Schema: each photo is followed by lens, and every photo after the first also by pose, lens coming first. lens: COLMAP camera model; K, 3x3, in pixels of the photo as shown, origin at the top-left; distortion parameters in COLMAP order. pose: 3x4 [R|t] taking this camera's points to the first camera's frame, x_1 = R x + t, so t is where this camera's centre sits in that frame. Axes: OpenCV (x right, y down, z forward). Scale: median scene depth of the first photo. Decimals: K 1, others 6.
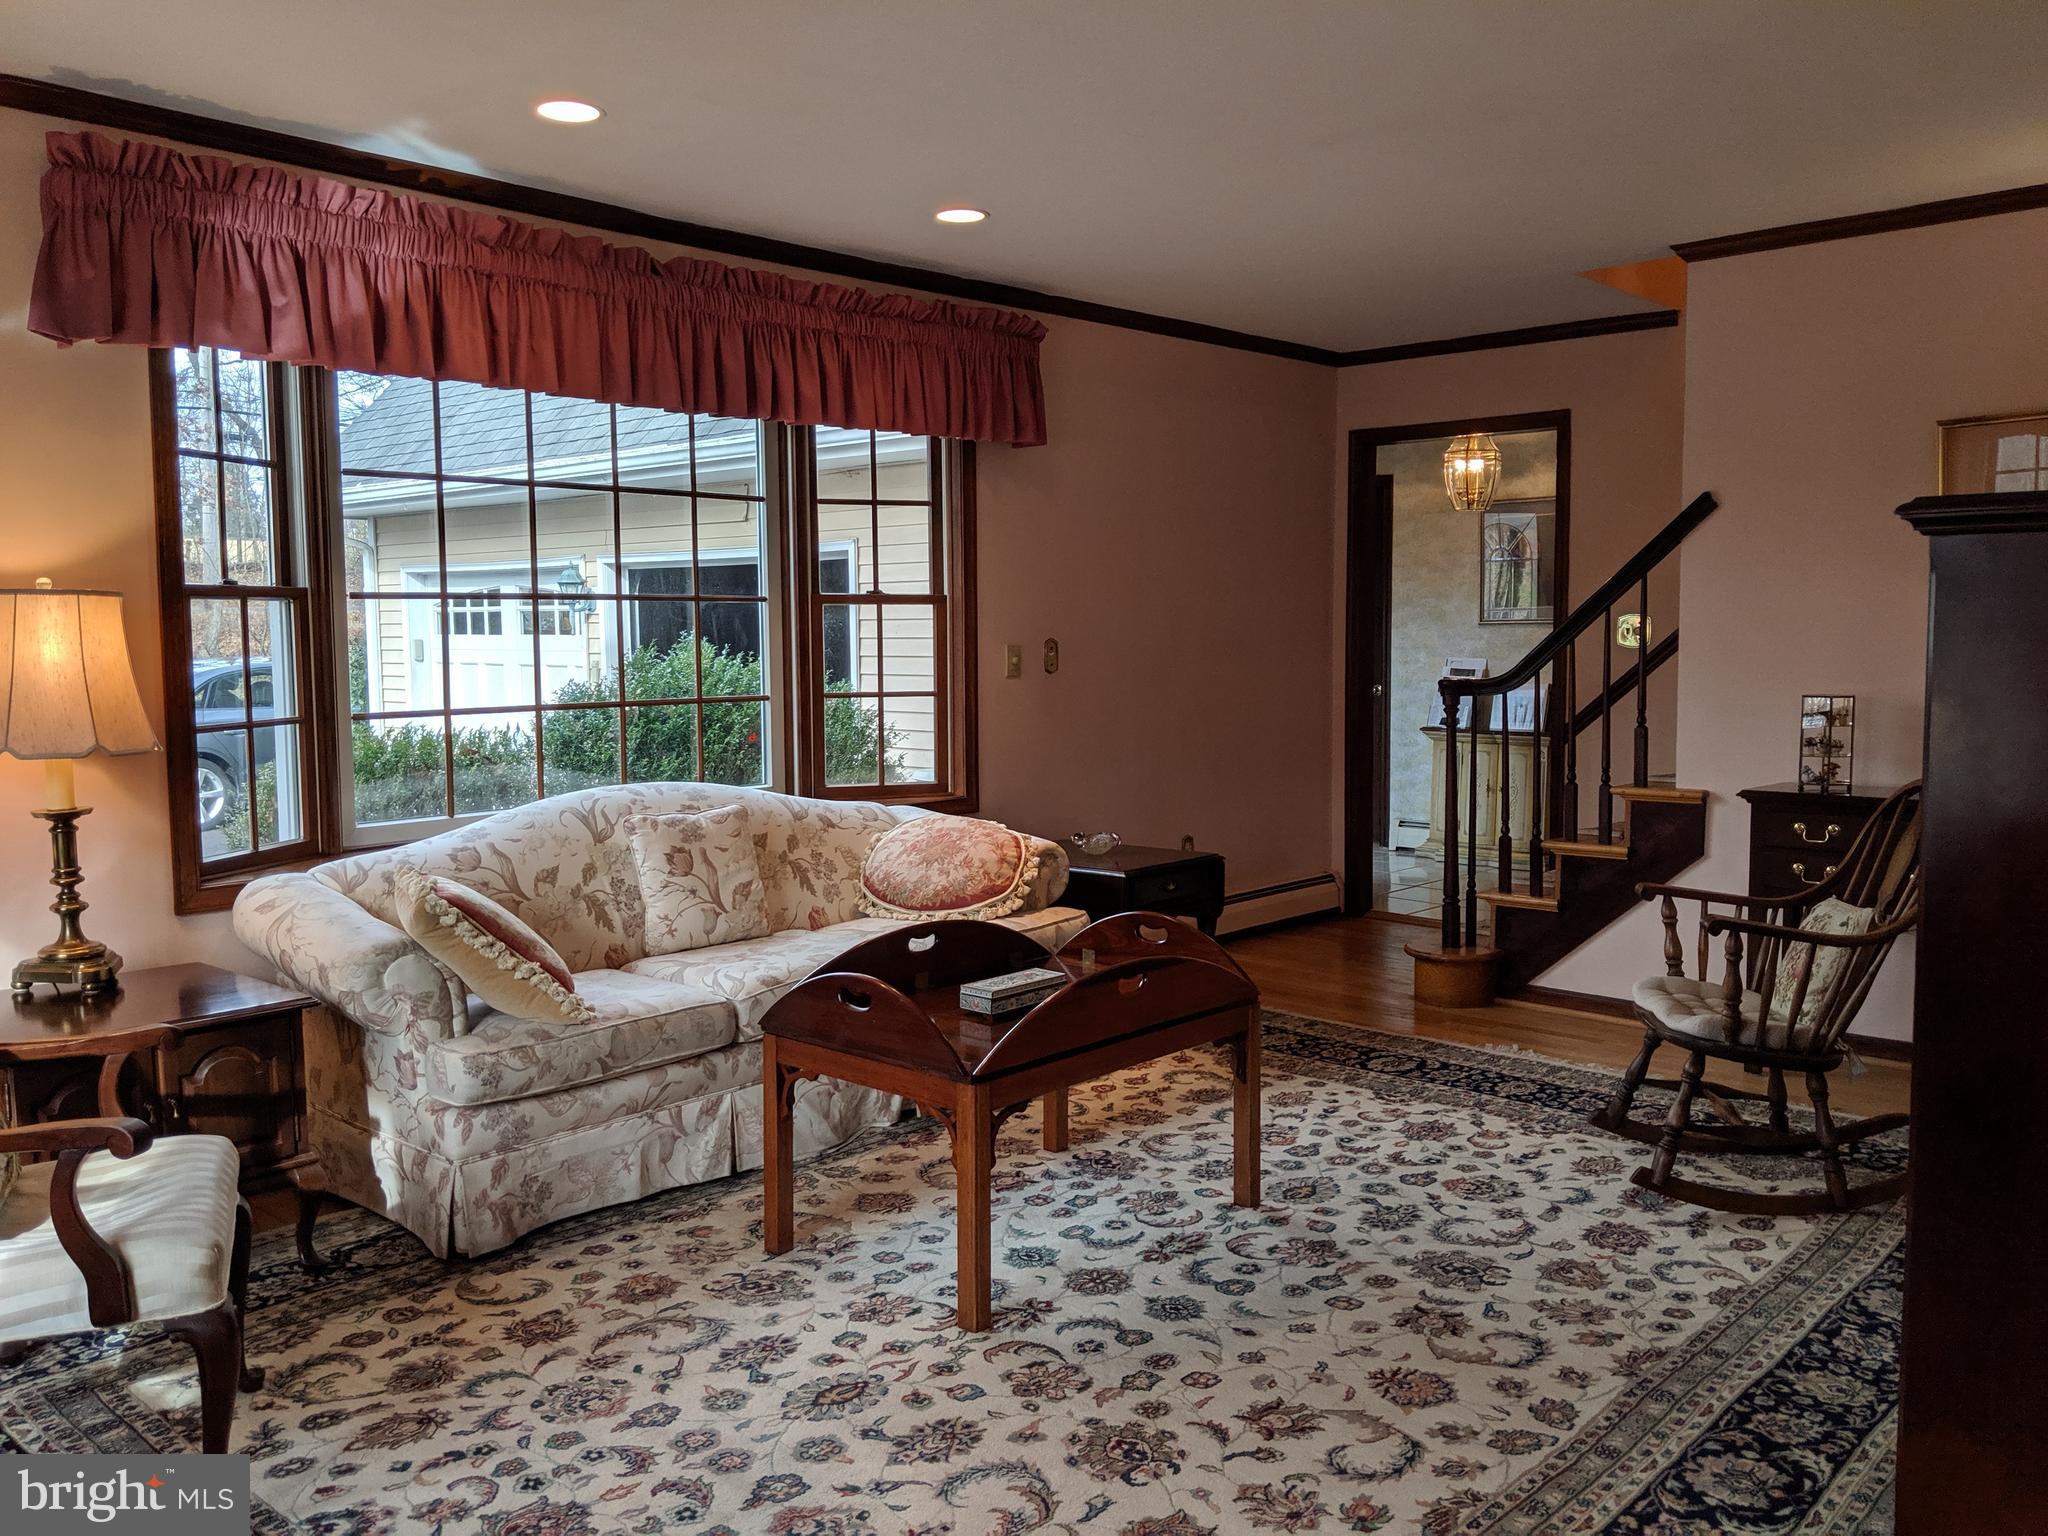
lens RADIAL K [[1635.9, 0, 1015.8], [0, 1635.9, 754.5], [0, 0, 1]] dist [-0.006029, -0.004852]
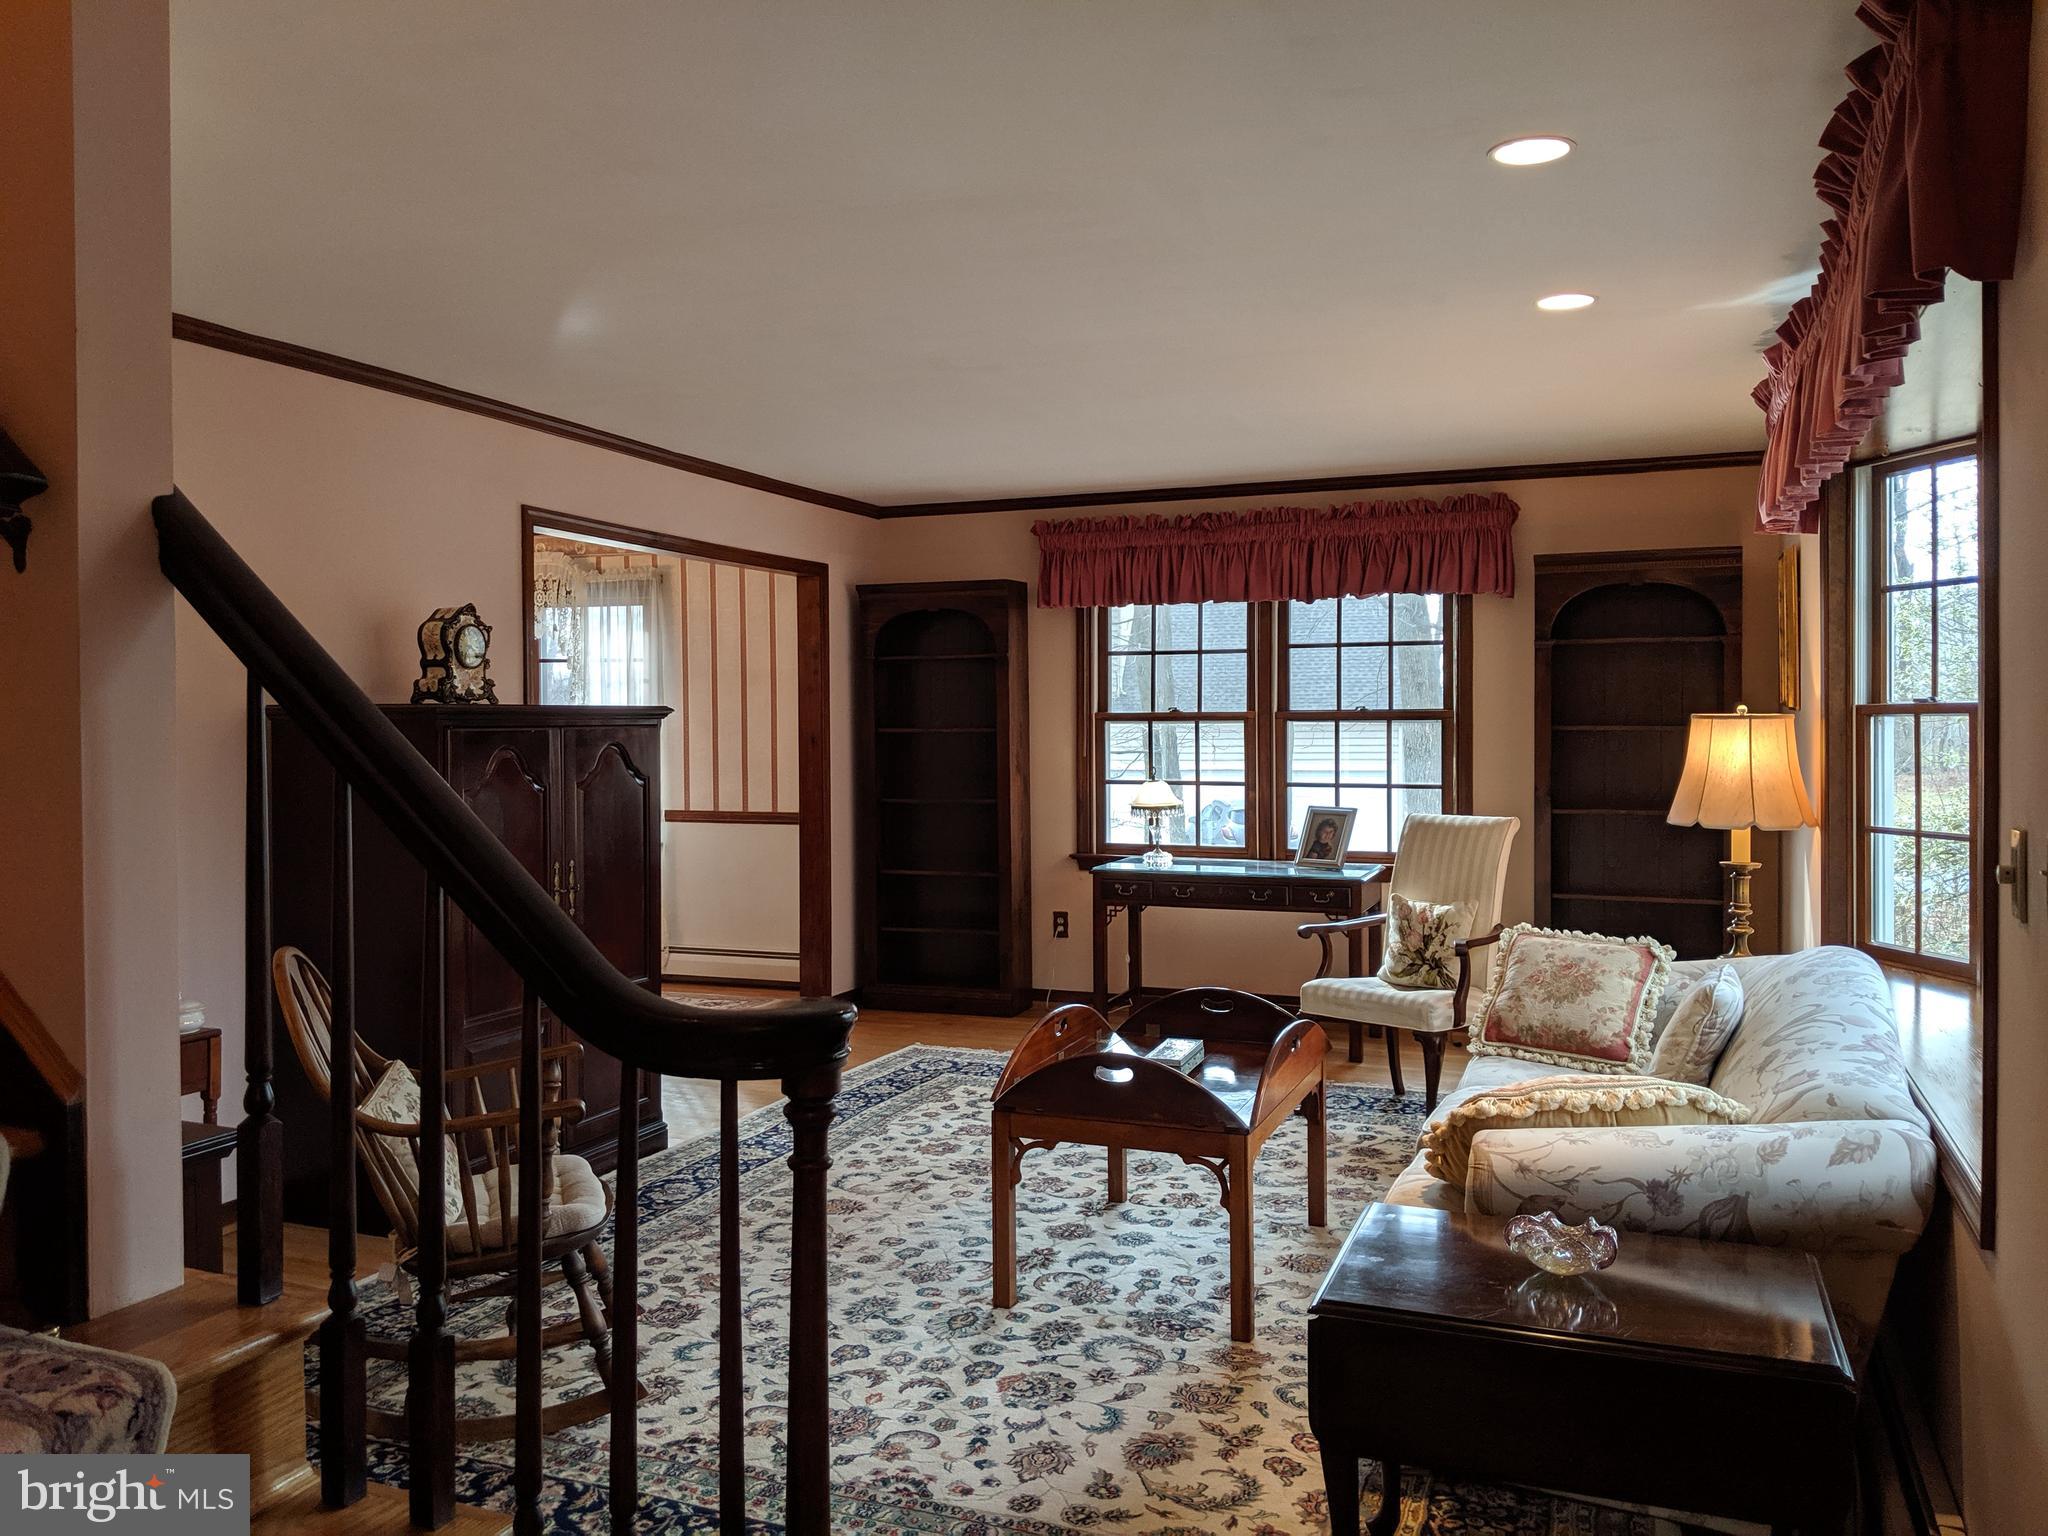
lens RADIAL K [[1635.9, 0, 1018.5], [0, 1635.9, 759.7], [0, 0, 1]] dist [-0.006029, -0.004852]
pose [[-0.929216, 0.024087, -0.368752, 0.504878], [-0.016779, 0.994094, 0.107216, -0.185710], [0.369157, 0.105814, -0.923324, 1.905930]]
